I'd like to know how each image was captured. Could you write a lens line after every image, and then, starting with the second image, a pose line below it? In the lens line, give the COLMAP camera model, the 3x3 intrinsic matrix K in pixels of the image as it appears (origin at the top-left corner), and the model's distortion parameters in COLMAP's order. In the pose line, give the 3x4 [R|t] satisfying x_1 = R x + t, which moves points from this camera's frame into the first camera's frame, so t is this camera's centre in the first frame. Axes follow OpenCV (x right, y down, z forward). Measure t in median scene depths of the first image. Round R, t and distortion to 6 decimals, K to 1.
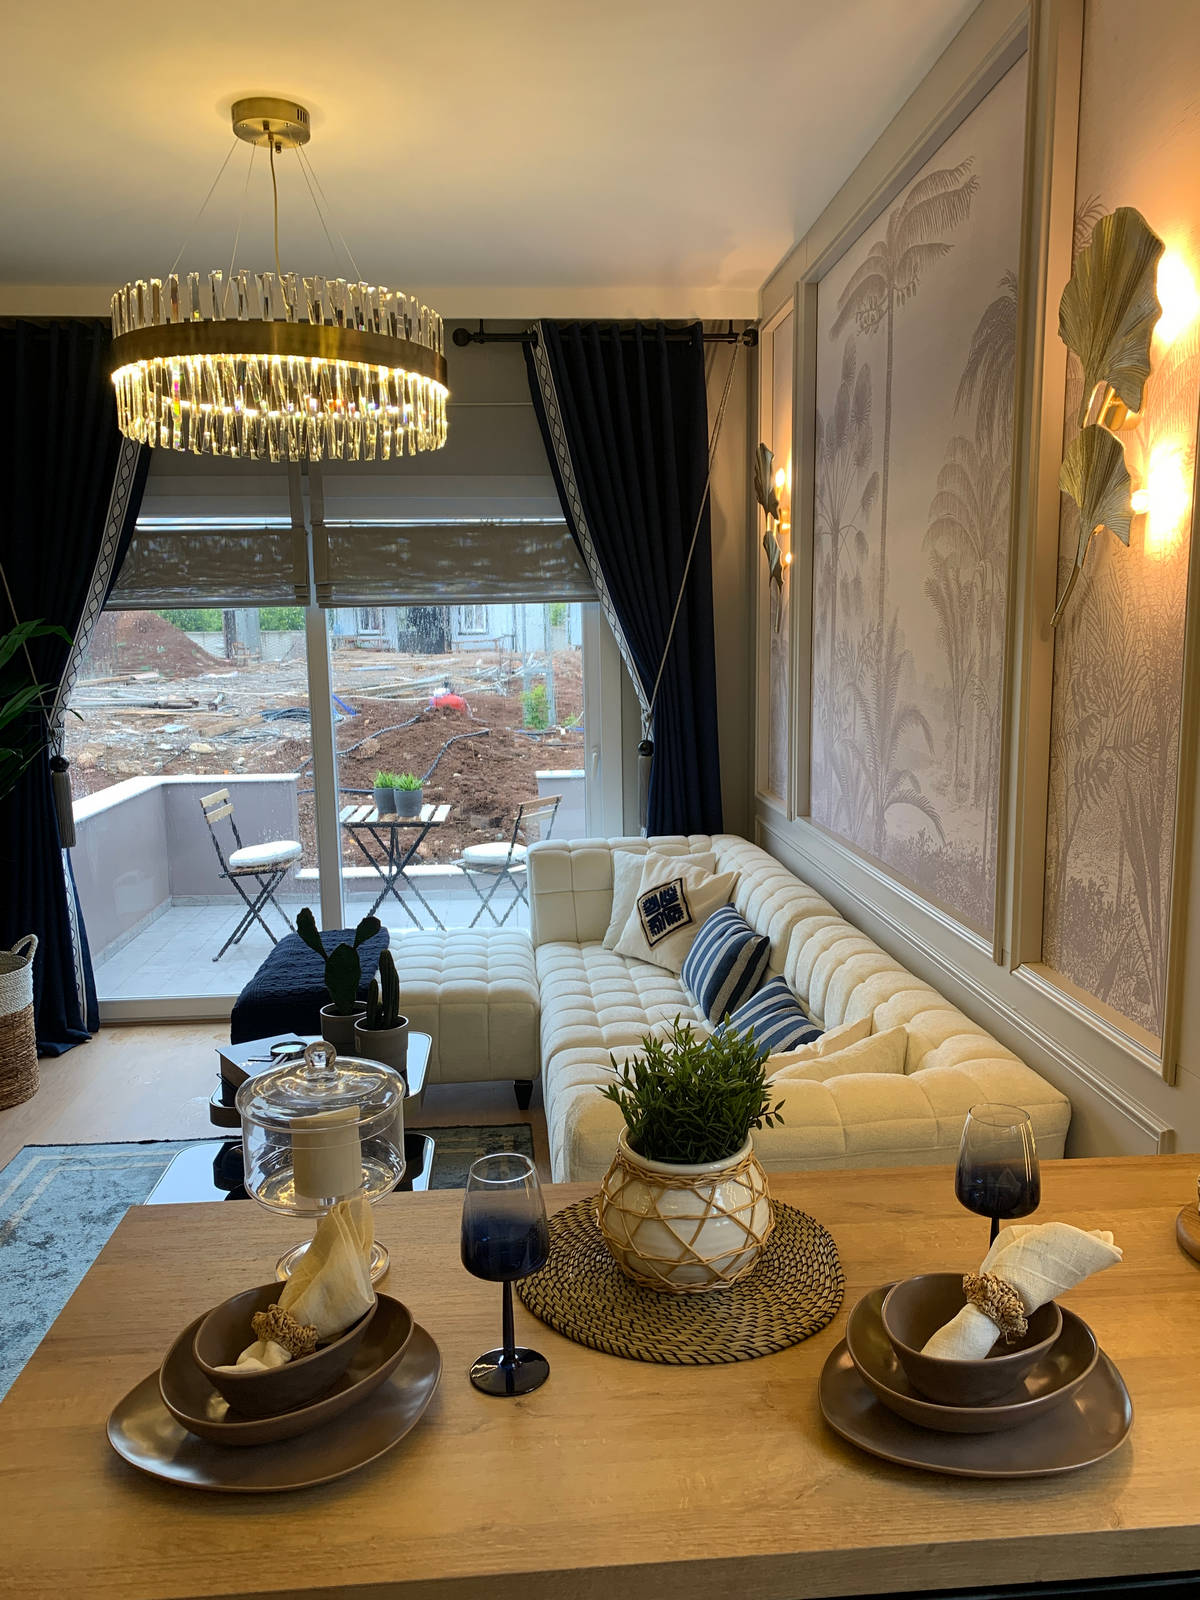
lens RADIAL K [[1197.3, 0, 601.6], [0, 1197.3, 822.4], [0, 0, 1]] dist [0.026630, -0.090764]
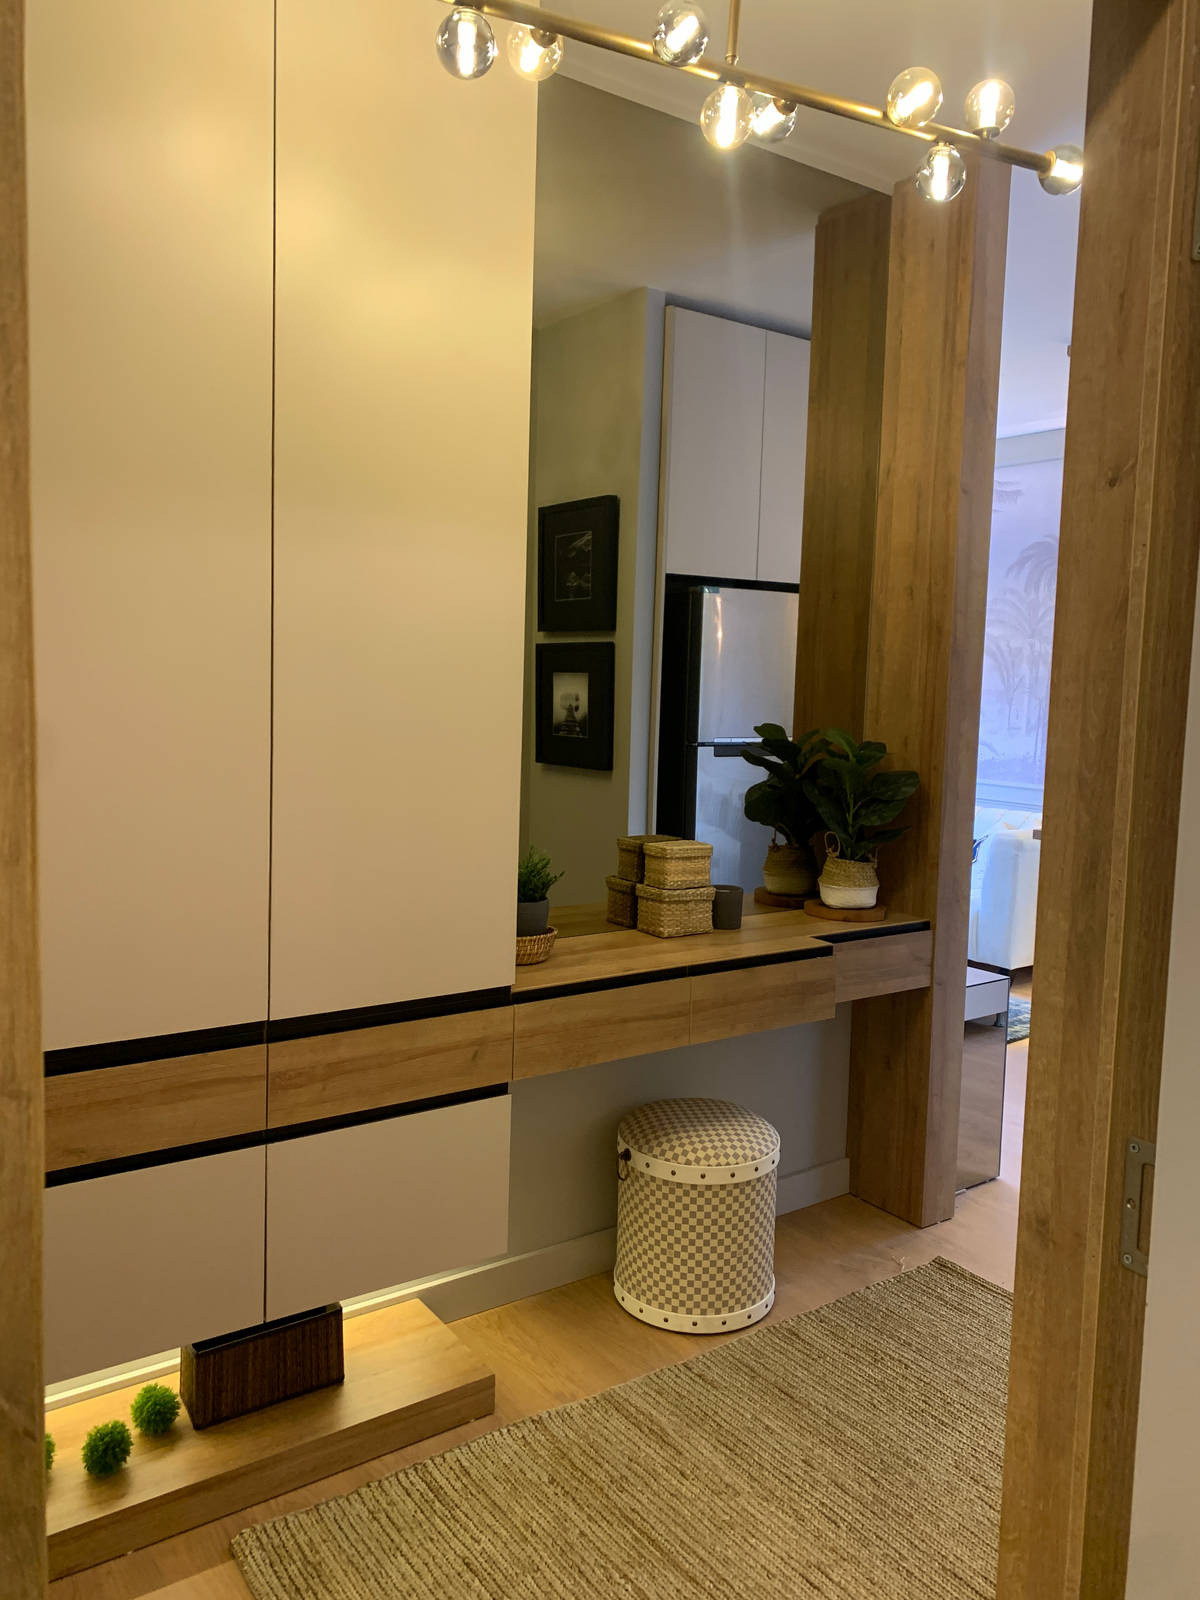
lens RADIAL K [[1219.7, 0, 600.0], [0, 1219.7, 800.0], [0, 0, 1]] dist [0.004424, -0.006903]
pose [[0.851715, -0.011214, 0.523885, -1.622151], [0.044560, 0.997700, -0.051087, 0.191584], [-0.522107, 0.066856, 0.850256, -0.628247]]
